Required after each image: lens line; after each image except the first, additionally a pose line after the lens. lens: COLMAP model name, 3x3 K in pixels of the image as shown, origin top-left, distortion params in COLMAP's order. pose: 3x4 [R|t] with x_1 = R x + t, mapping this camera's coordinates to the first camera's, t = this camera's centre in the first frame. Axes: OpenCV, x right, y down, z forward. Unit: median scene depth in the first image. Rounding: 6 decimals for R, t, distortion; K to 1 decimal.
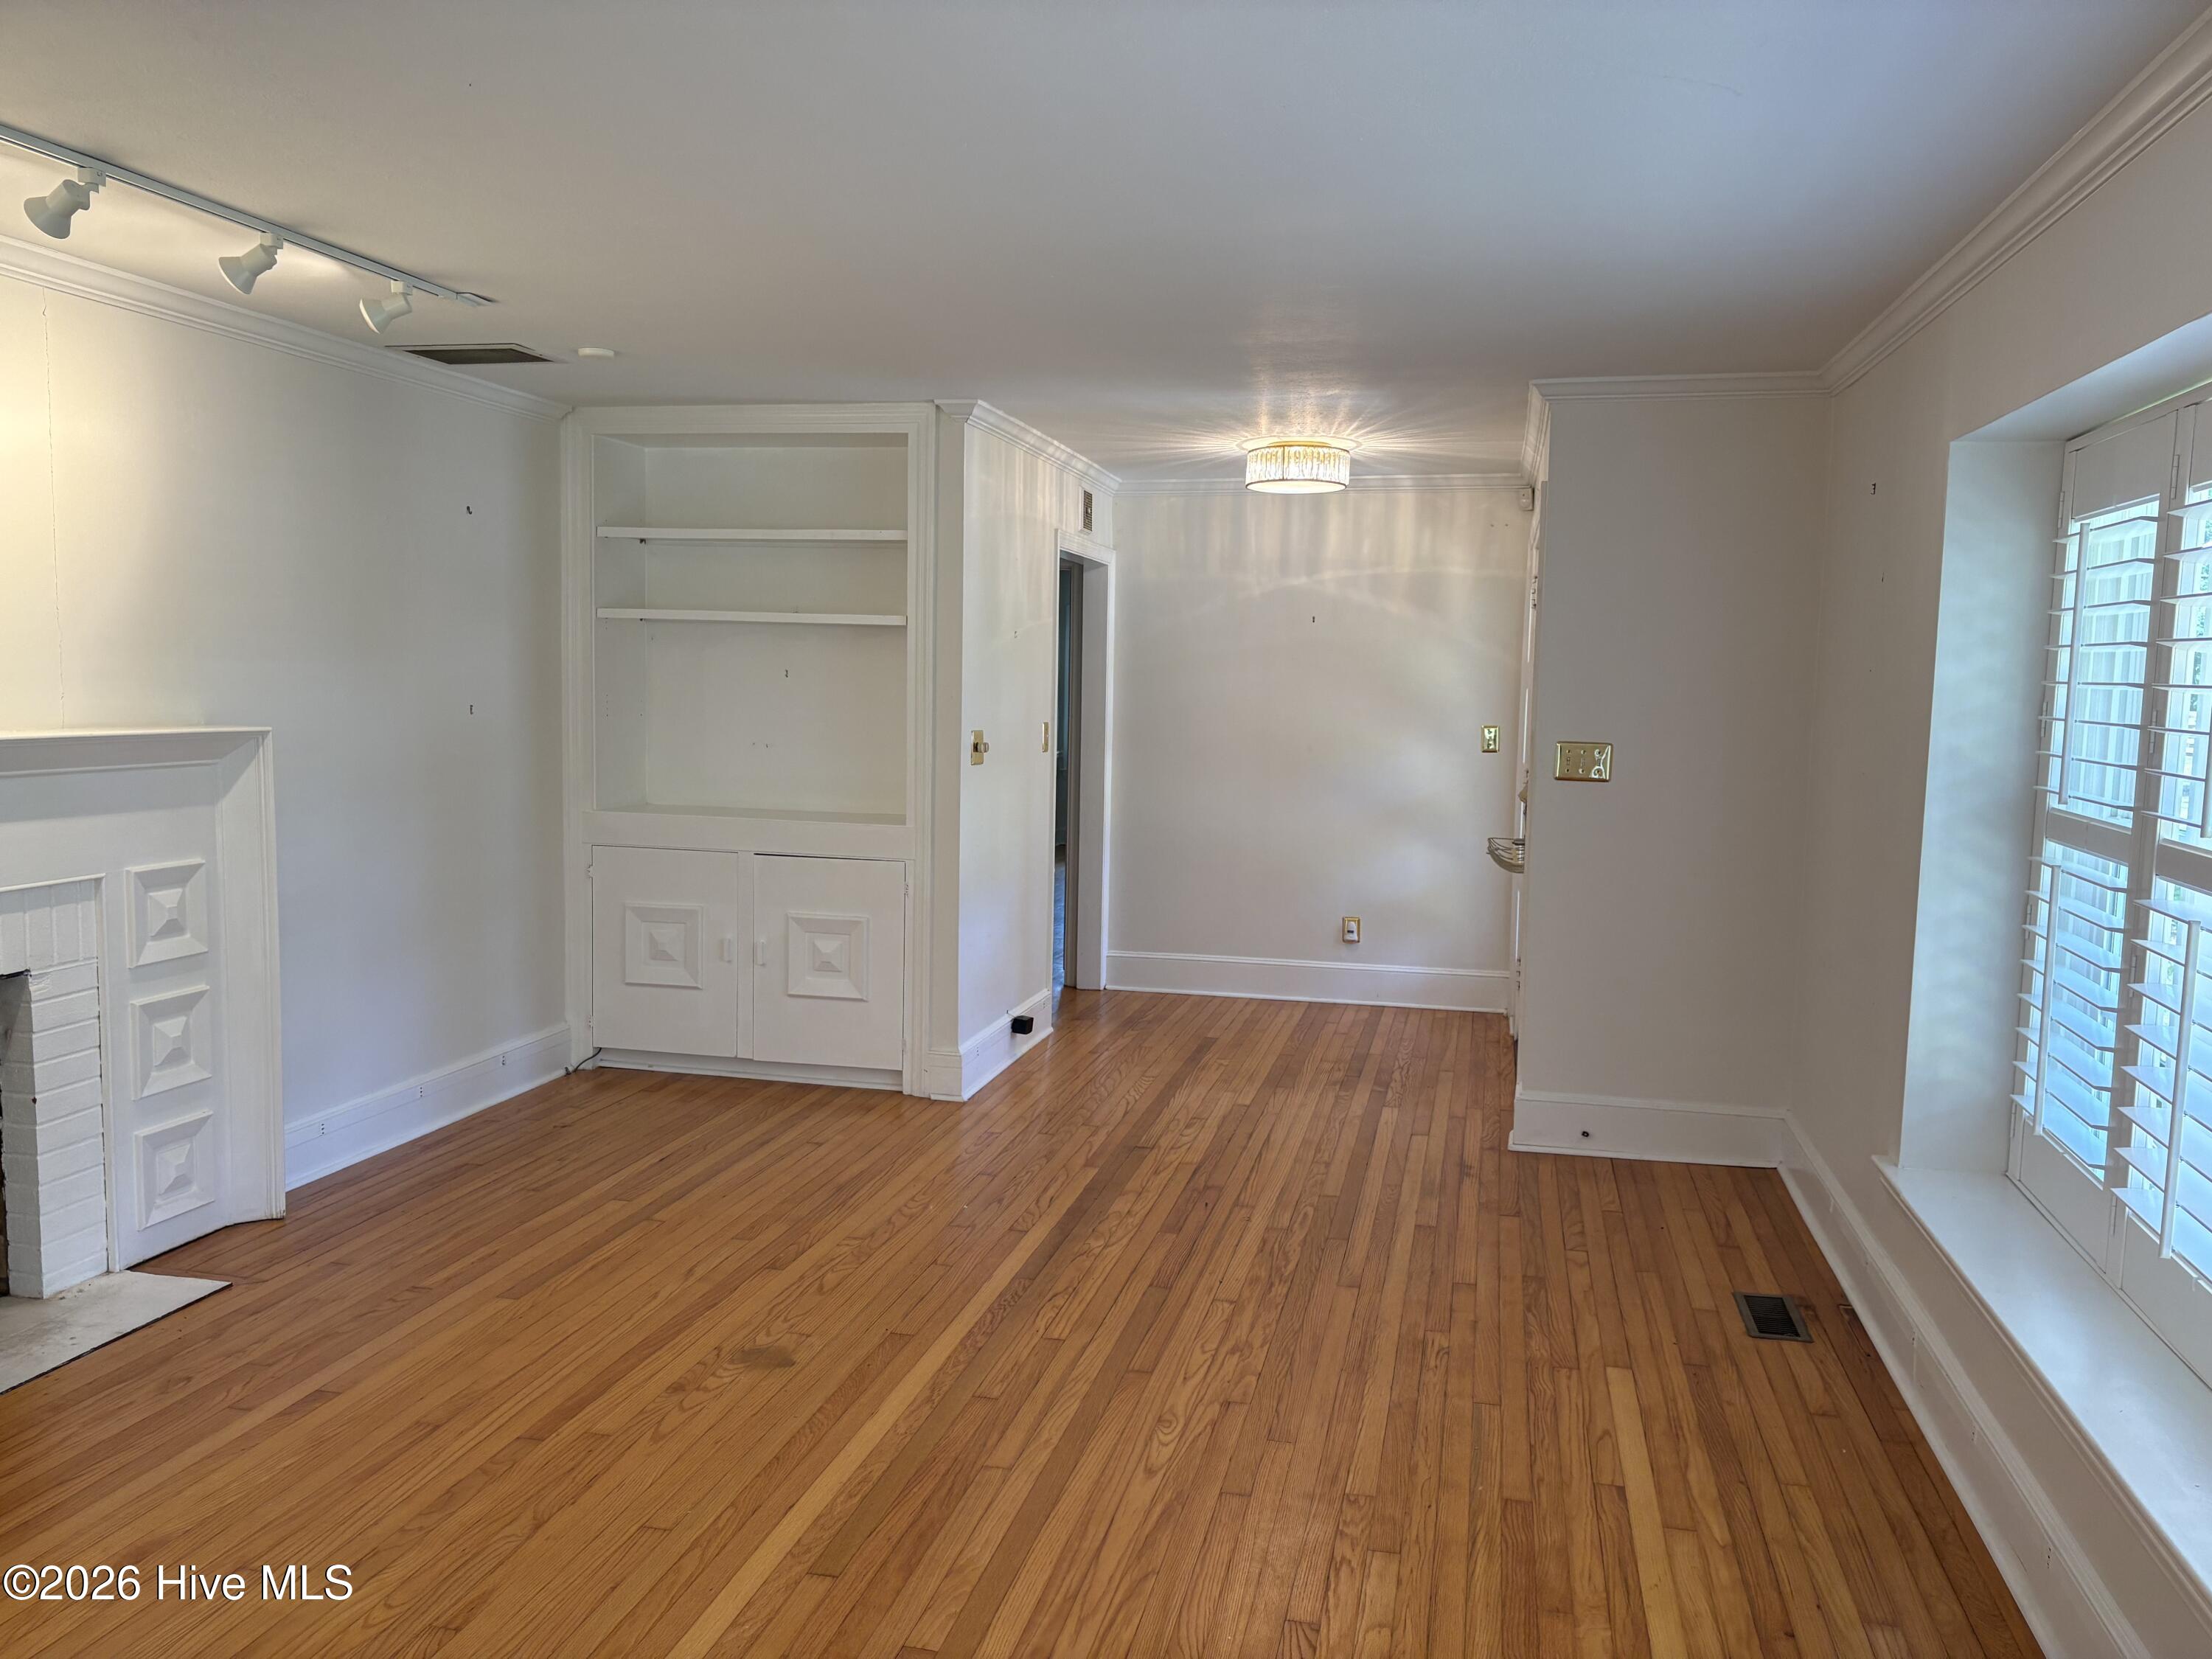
lens RADIAL K [[1678.2, 0, 1106.0], [0, 1678.2, 829.5], [0, 0, 1]] dist [0.060958, -0.064149]
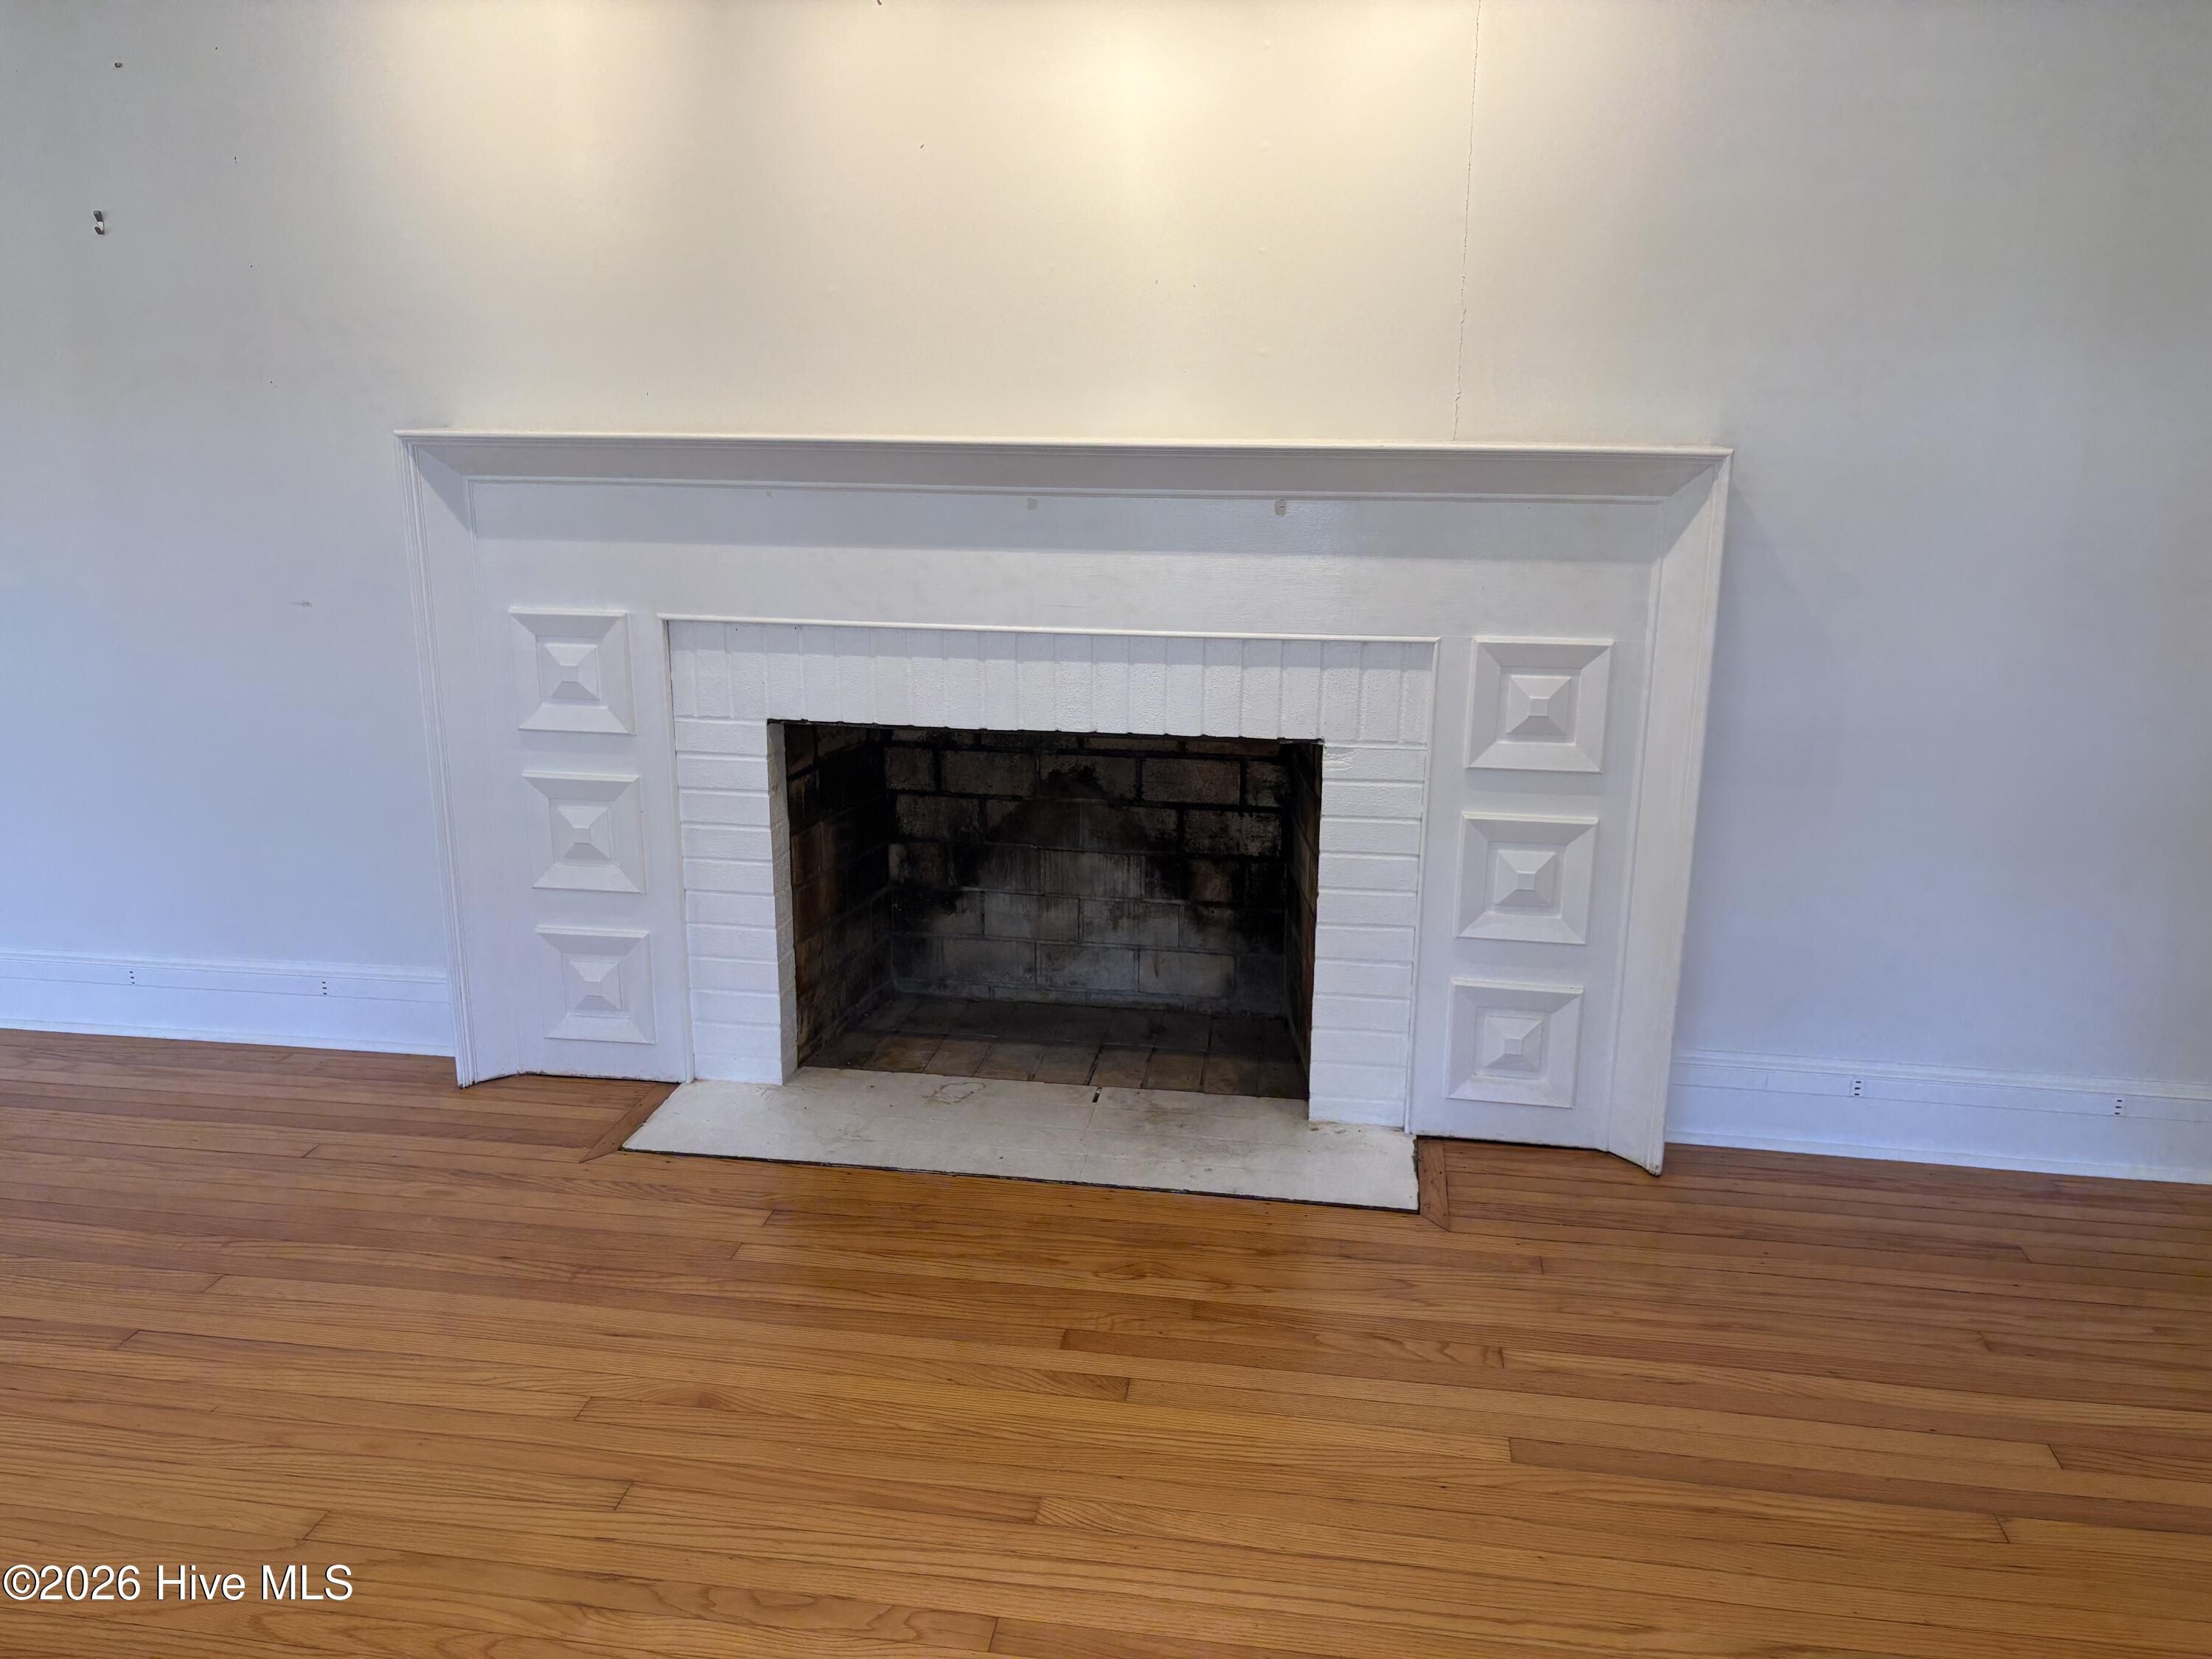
lens RADIAL K [[1678.2, 0, 1106.0], [0, 1678.2, 829.5], [0, 0, 1]] dist [0.060958, -0.064149]
pose [[0.077009, 0.239620, -0.967808, 0.140533], [-0.097355, 0.967859, 0.231886, -0.048690], [0.992266, 0.076364, 0.097862, 0.749548]]
